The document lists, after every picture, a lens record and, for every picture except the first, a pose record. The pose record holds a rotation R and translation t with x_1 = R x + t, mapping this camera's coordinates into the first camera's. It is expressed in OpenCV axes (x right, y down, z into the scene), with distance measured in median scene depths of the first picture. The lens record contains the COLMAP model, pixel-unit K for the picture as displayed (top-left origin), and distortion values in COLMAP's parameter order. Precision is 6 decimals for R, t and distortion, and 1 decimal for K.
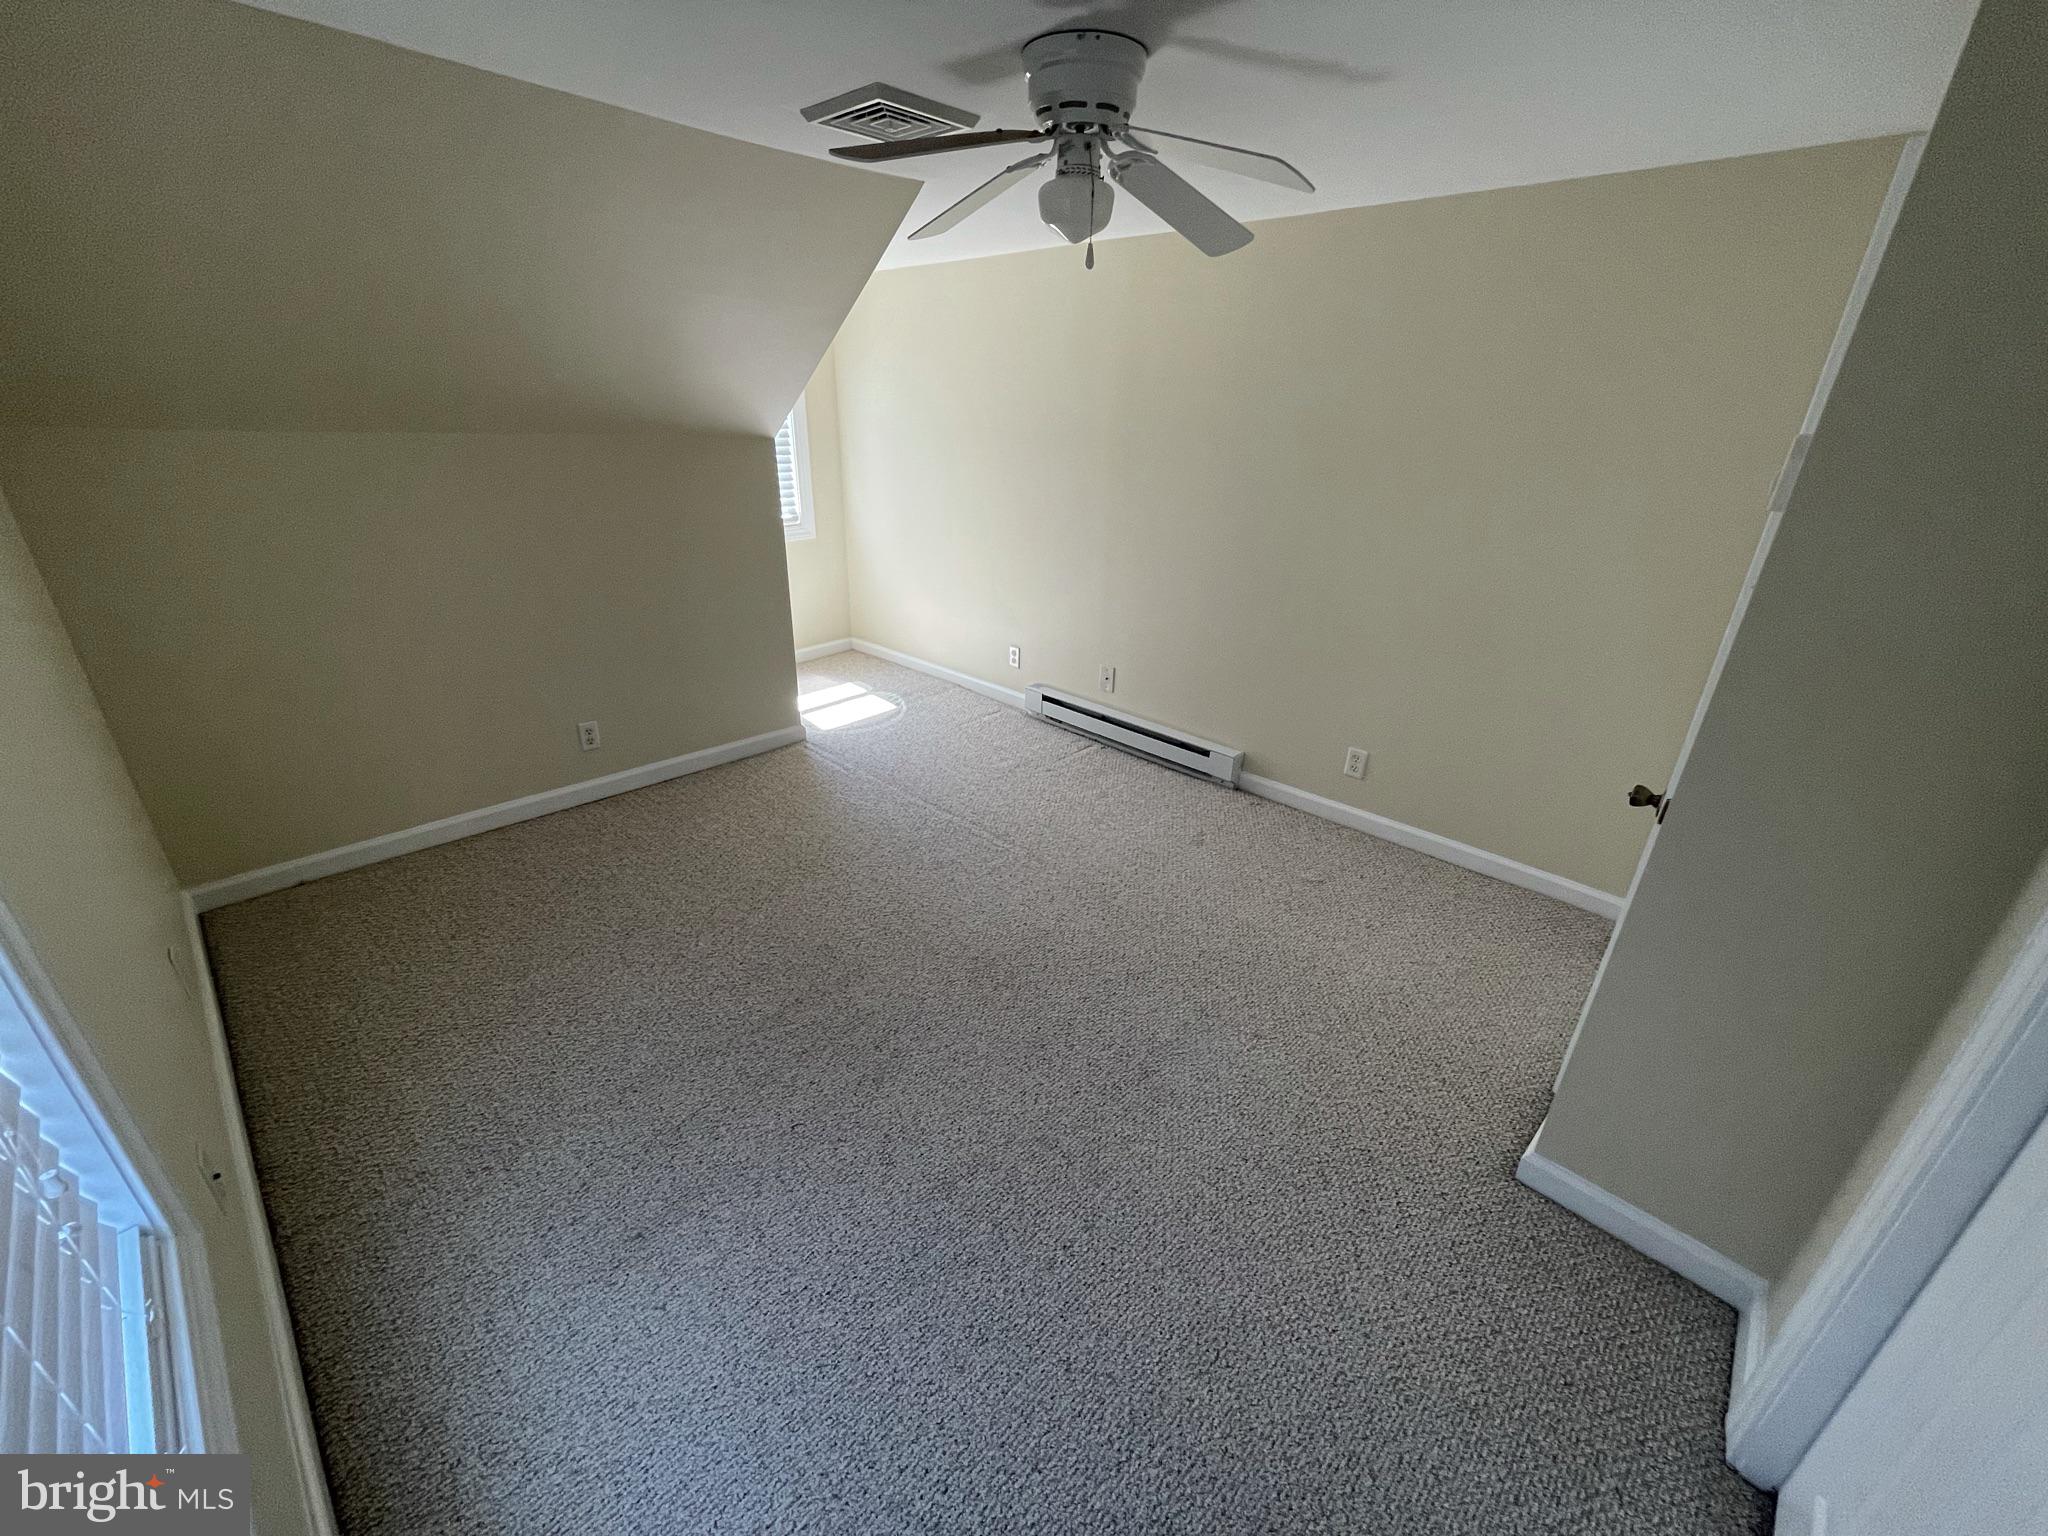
lens RADIAL K [[829.5, 0, 1009.2], [0, 829.5, 756.7], [0, 0, 1]] dist [0.029088, 0.000008]
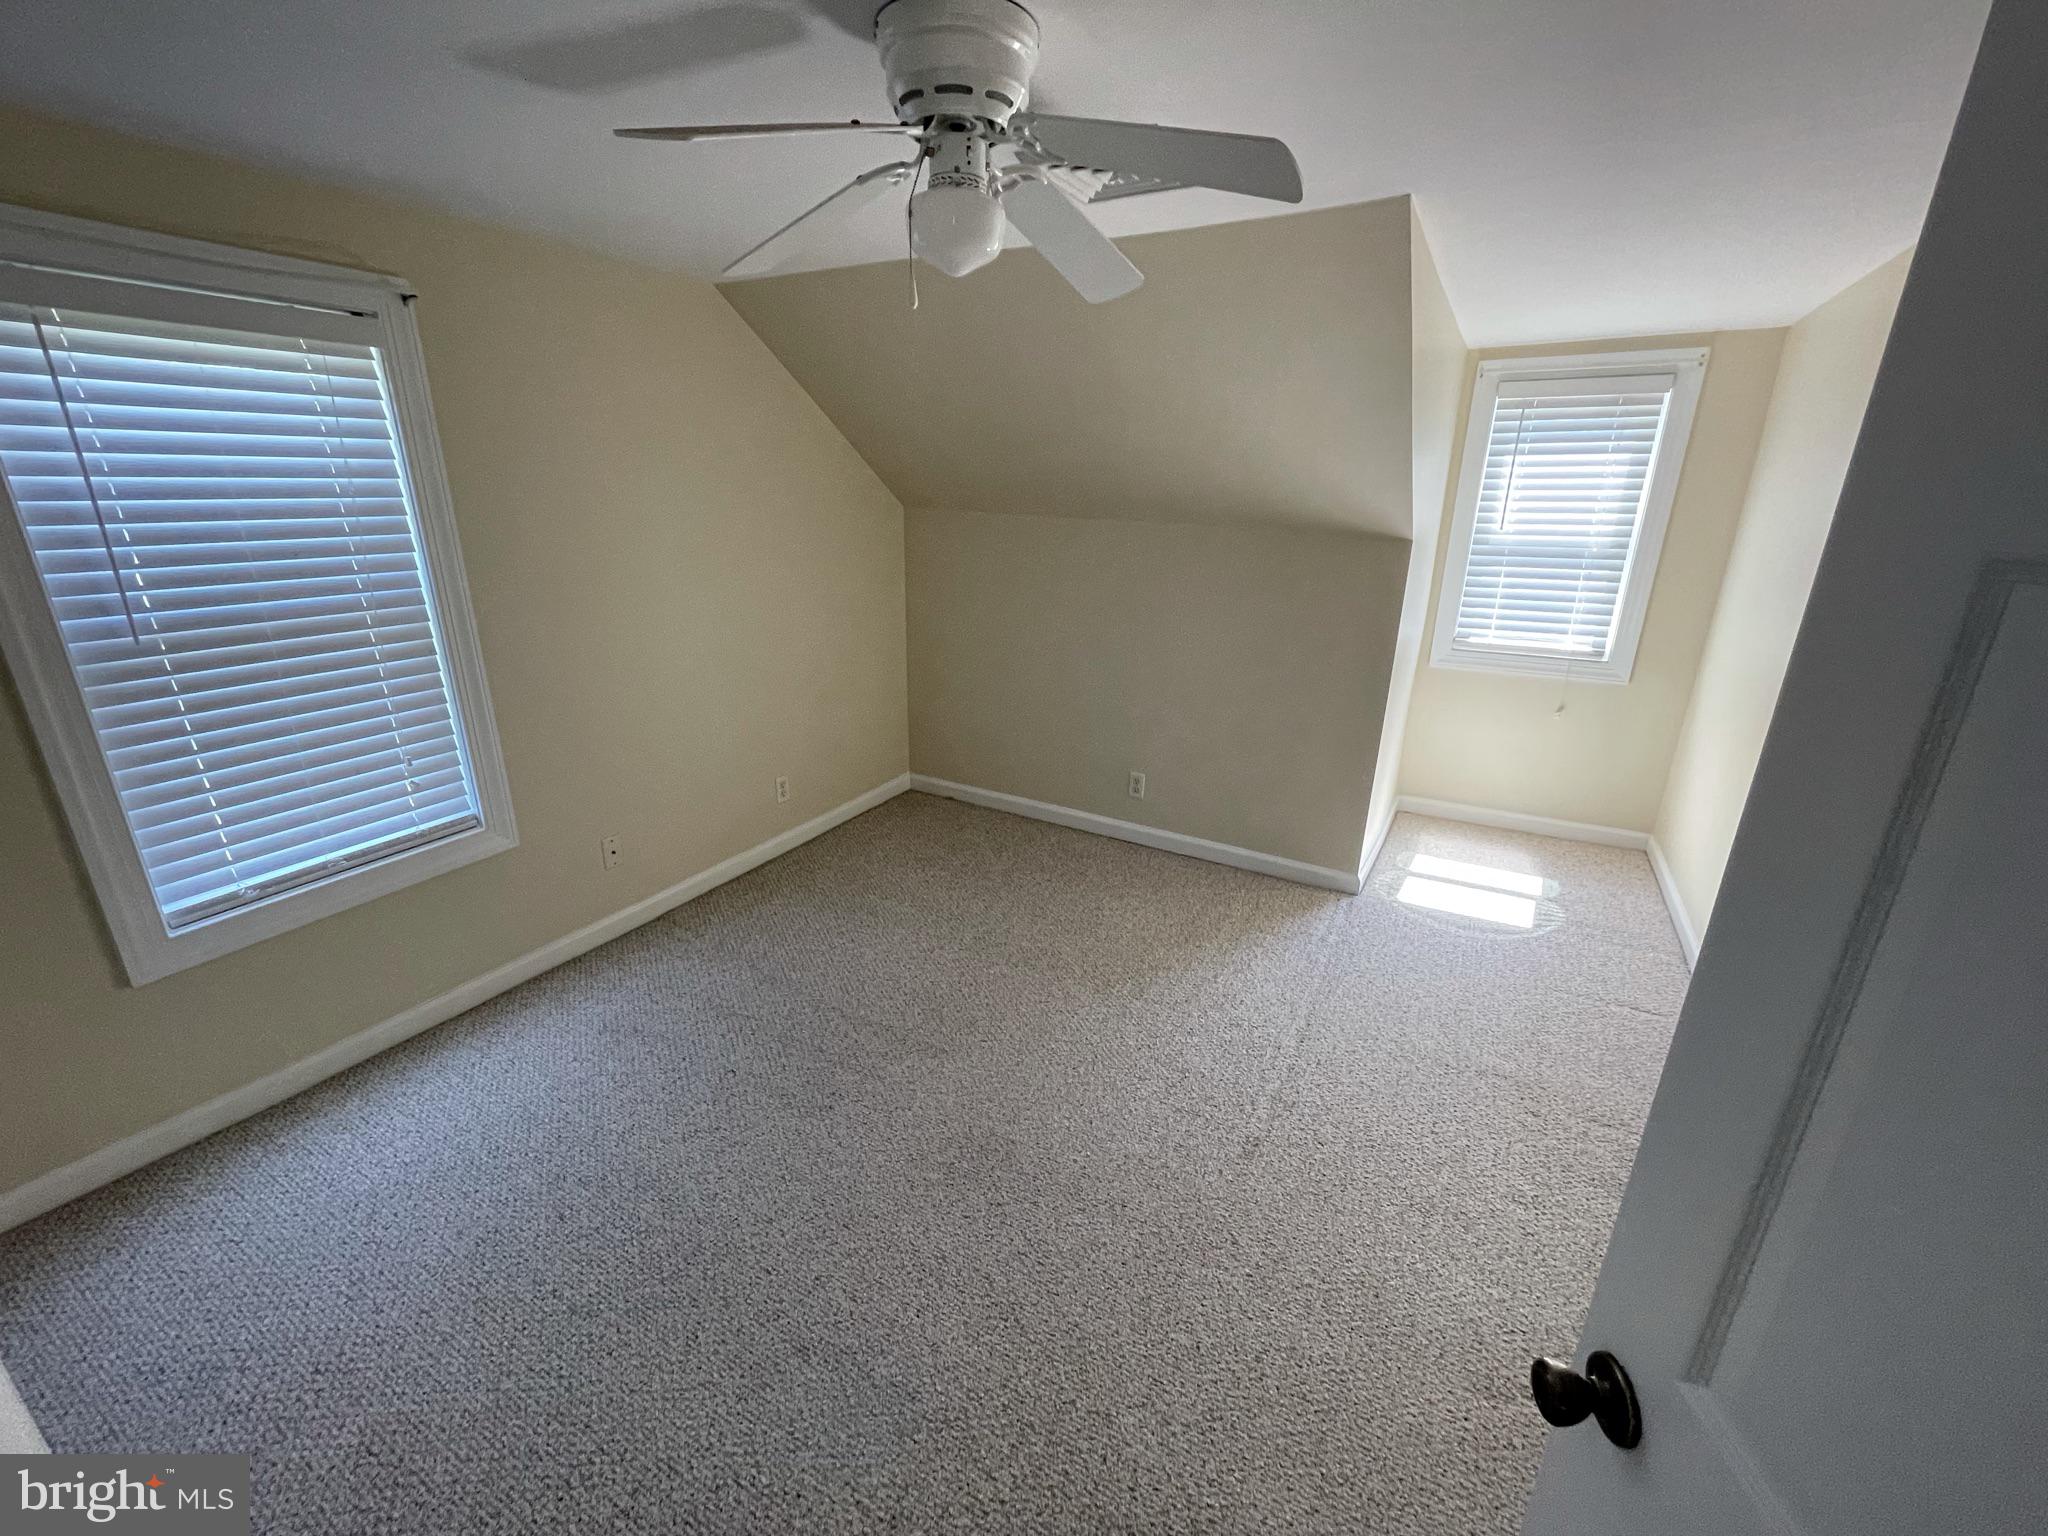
lens RADIAL K [[825.2, 0, 1024.0], [0, 825.2, 768.0], [0, 0, 1]] dist [0.000175, -0.000073]
pose [[0.259063, 0.294406, -0.919898, 0.462987], [-0.395408, 0.901272, 0.177089, -0.180445], [0.881214, 0.317858, 0.349897, 0.478277]]
